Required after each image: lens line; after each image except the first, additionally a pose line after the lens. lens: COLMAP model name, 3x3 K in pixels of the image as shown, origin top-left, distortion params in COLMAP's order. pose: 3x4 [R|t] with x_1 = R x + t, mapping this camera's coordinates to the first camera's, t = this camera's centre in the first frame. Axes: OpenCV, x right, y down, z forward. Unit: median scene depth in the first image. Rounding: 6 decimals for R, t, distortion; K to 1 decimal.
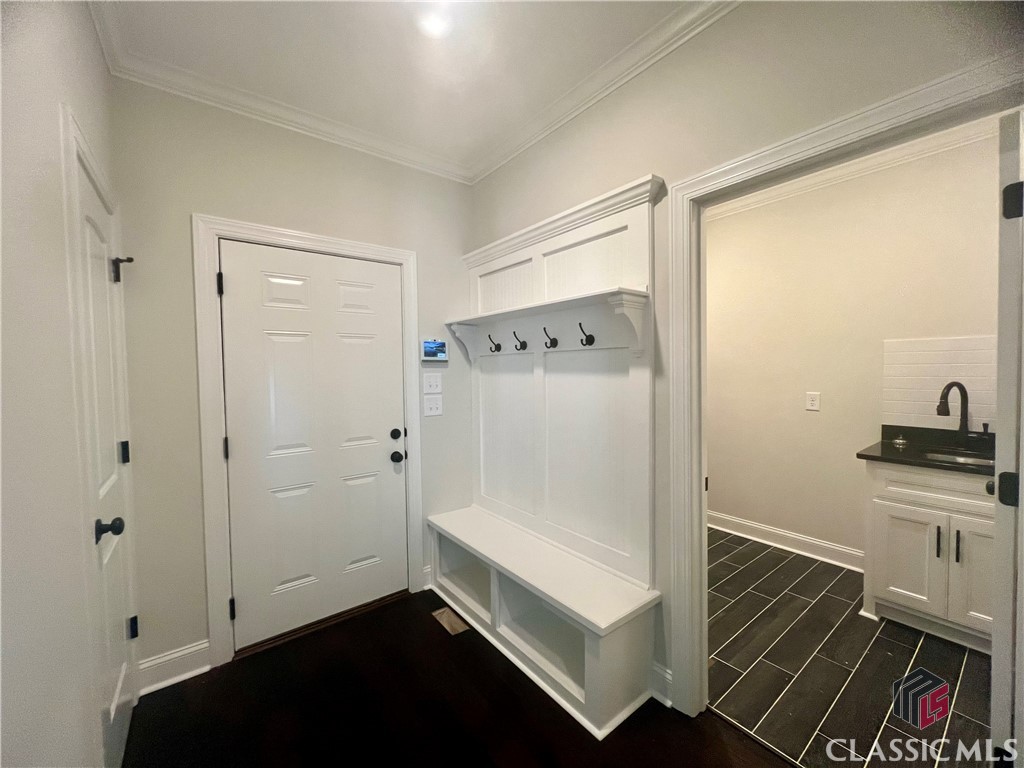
lens RADIAL K [[414.7, 0, 513.5], [0, 414.7, 377.7], [0, 0, 1]] dist [0.002486, 0.000117]
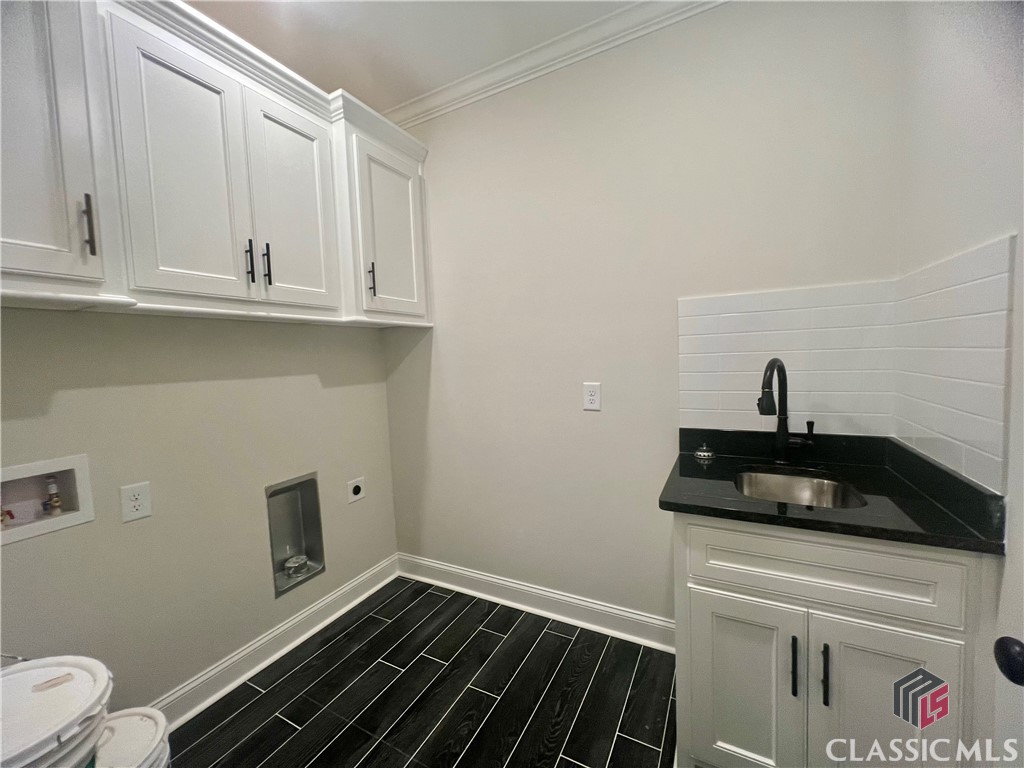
lens RADIAL K [[414.7, 0, 511.2], [0, 414.7, 380.2], [0, 0, 1]] dist [0.002486, 0.000117]
pose [[0.914047, -0.058238, 0.401405, 0.451265], [0.047872, 0.998211, 0.035817, 0.001728], [-0.402773, -0.013522, 0.915200, 0.594011]]
